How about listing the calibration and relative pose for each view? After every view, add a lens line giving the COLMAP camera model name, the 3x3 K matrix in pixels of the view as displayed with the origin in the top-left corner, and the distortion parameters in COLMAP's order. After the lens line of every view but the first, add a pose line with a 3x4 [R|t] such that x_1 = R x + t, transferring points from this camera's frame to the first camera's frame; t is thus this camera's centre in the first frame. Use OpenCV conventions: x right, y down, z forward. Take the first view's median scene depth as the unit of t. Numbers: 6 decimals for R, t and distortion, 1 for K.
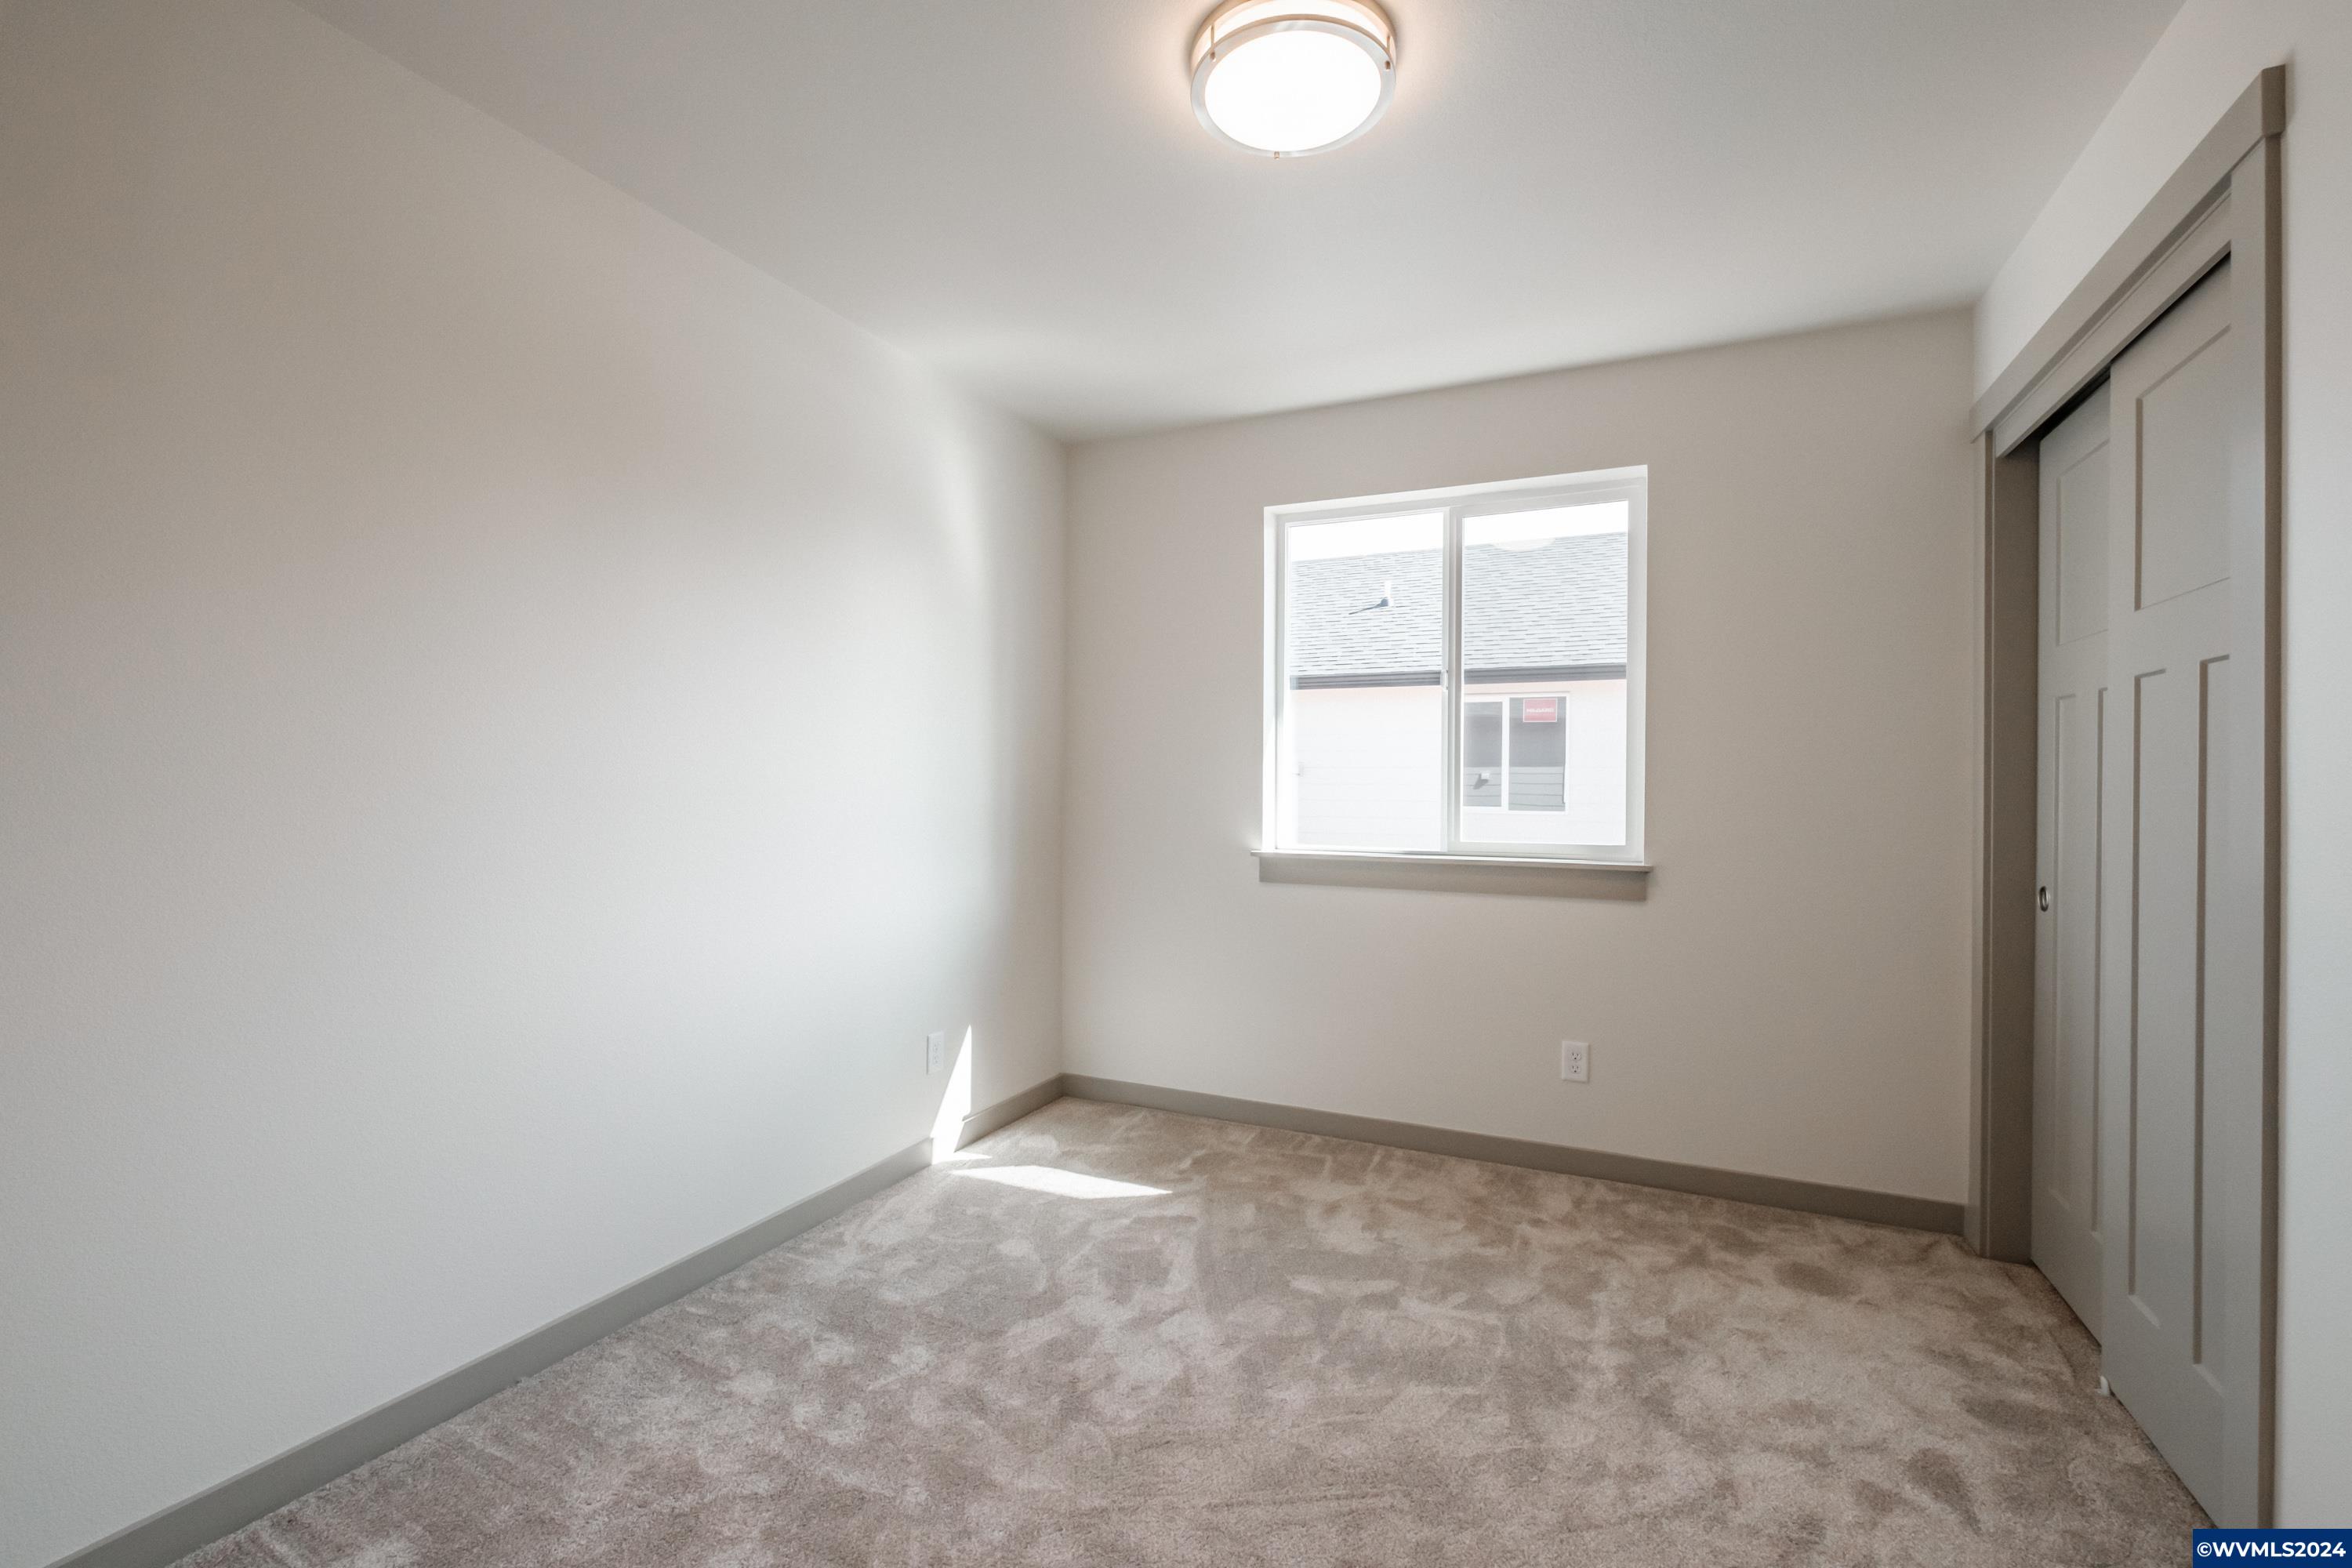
lens RADIAL K [[1008.1, 0, 1176.0], [0, 1008.1, 784.0], [0, 0, 1]] dist [-0.000257, -0.001074]
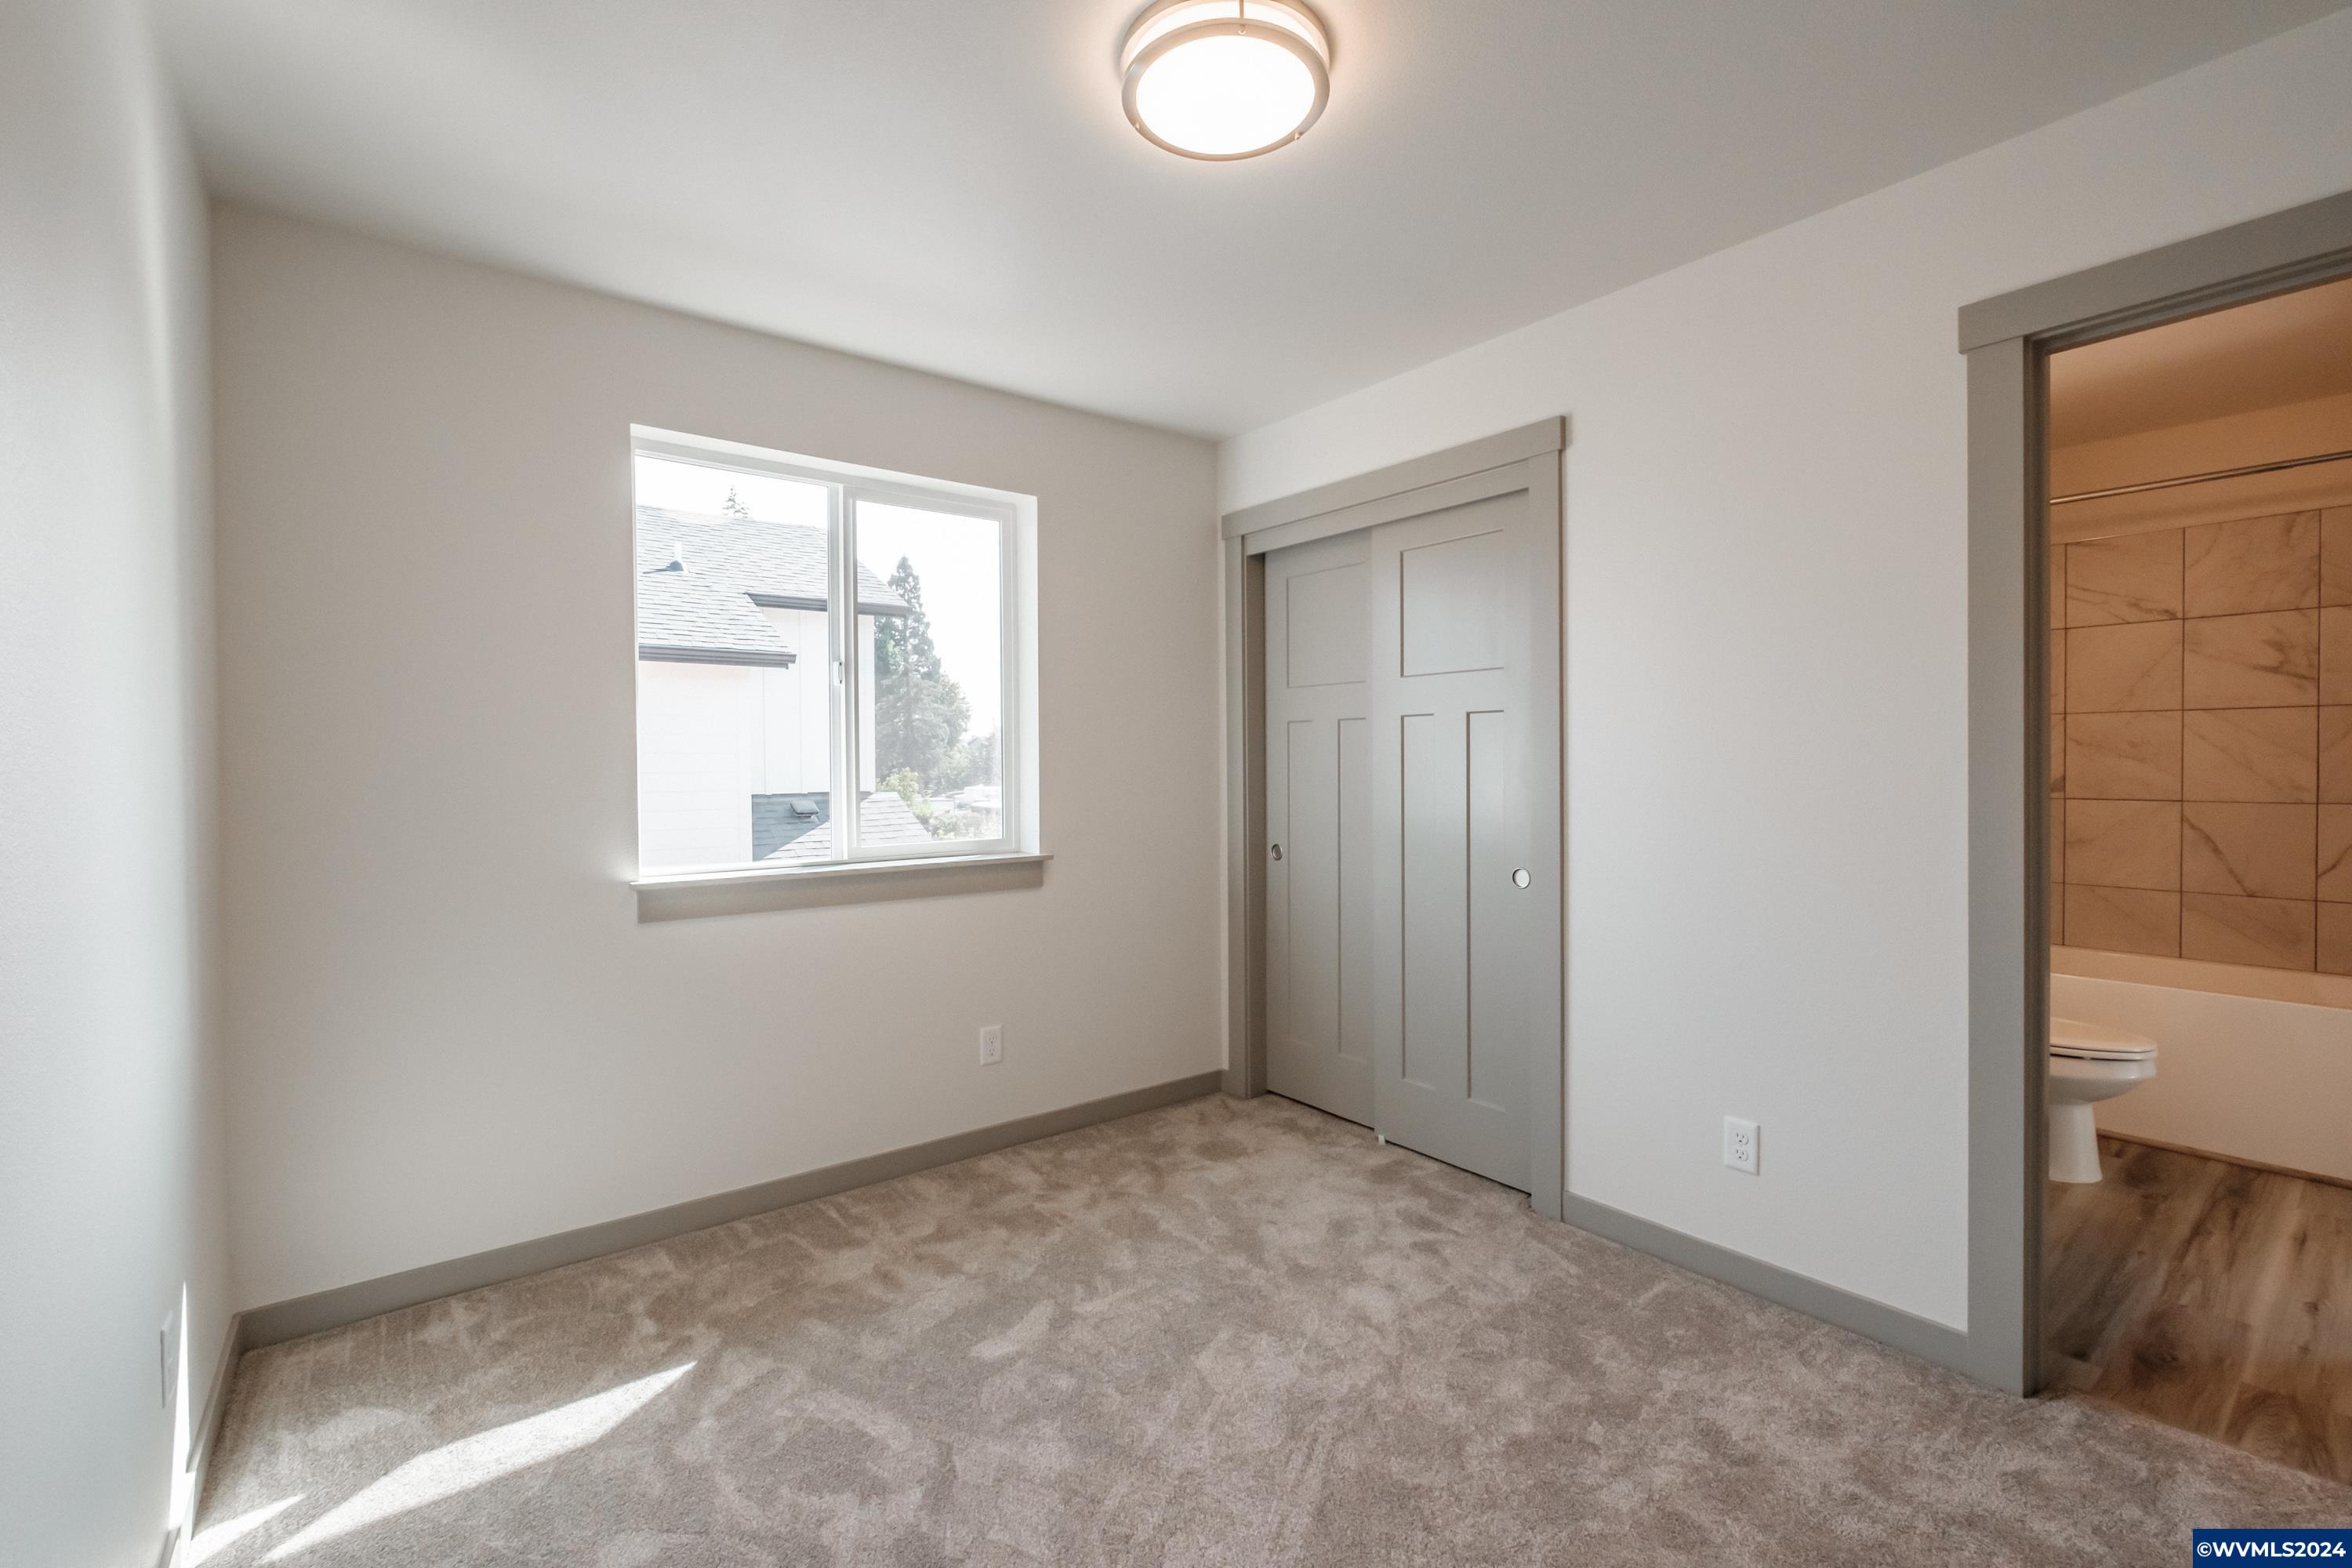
lens RADIAL K [[1008.1, 0, 1176.0], [0, 1008.1, 784.0], [0, 0, 1]] dist [-0.000257, -0.001074]
pose [[0.463290, -0.026440, 0.885812, -0.483512], [0.011322, 0.999650, 0.023916, -0.024908], [-0.886134, -0.001051, 0.463427, 0.363554]]
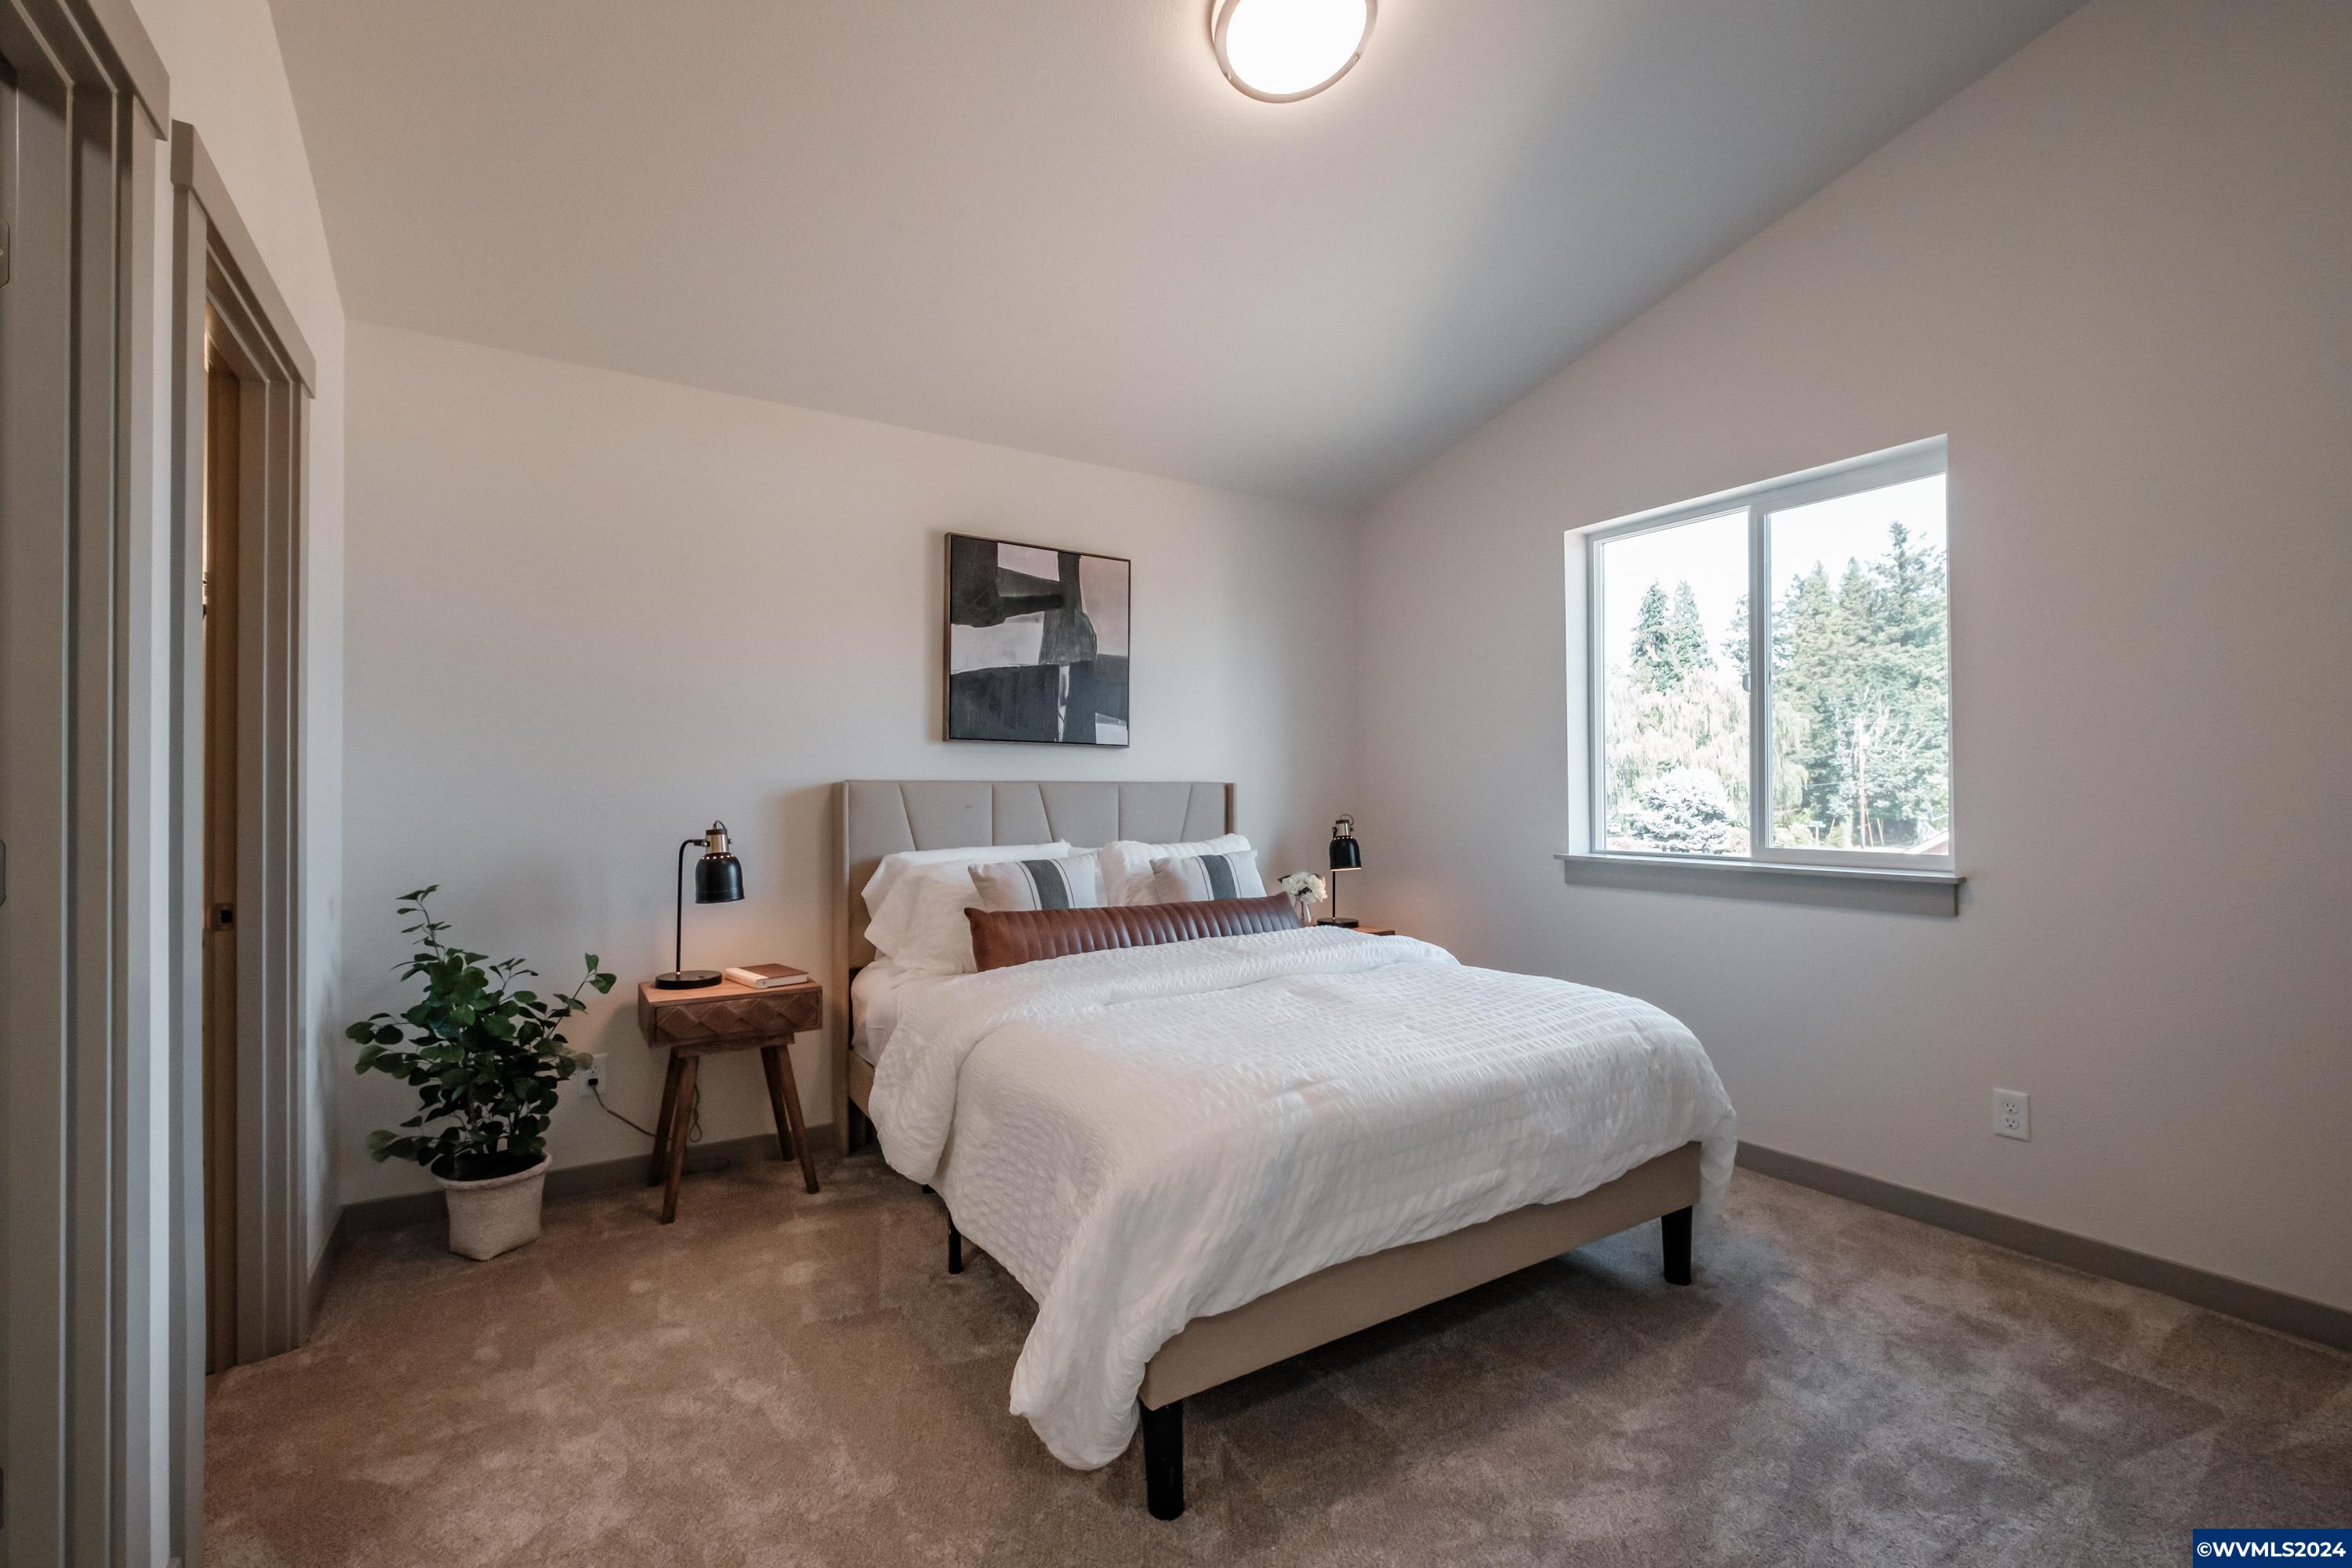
lens RADIAL K [[1008.1, 0, 1176.0], [0, 1008.1, 784.0], [0, 0, 1]] dist [-0.000257, -0.001074]
pose [[0.833714, -0.013169, -0.552040, 0.405251], [0.004146, 0.999837, -0.017589, 0.013756], [0.552181, 0.012375, 0.833632, -0.141981]]
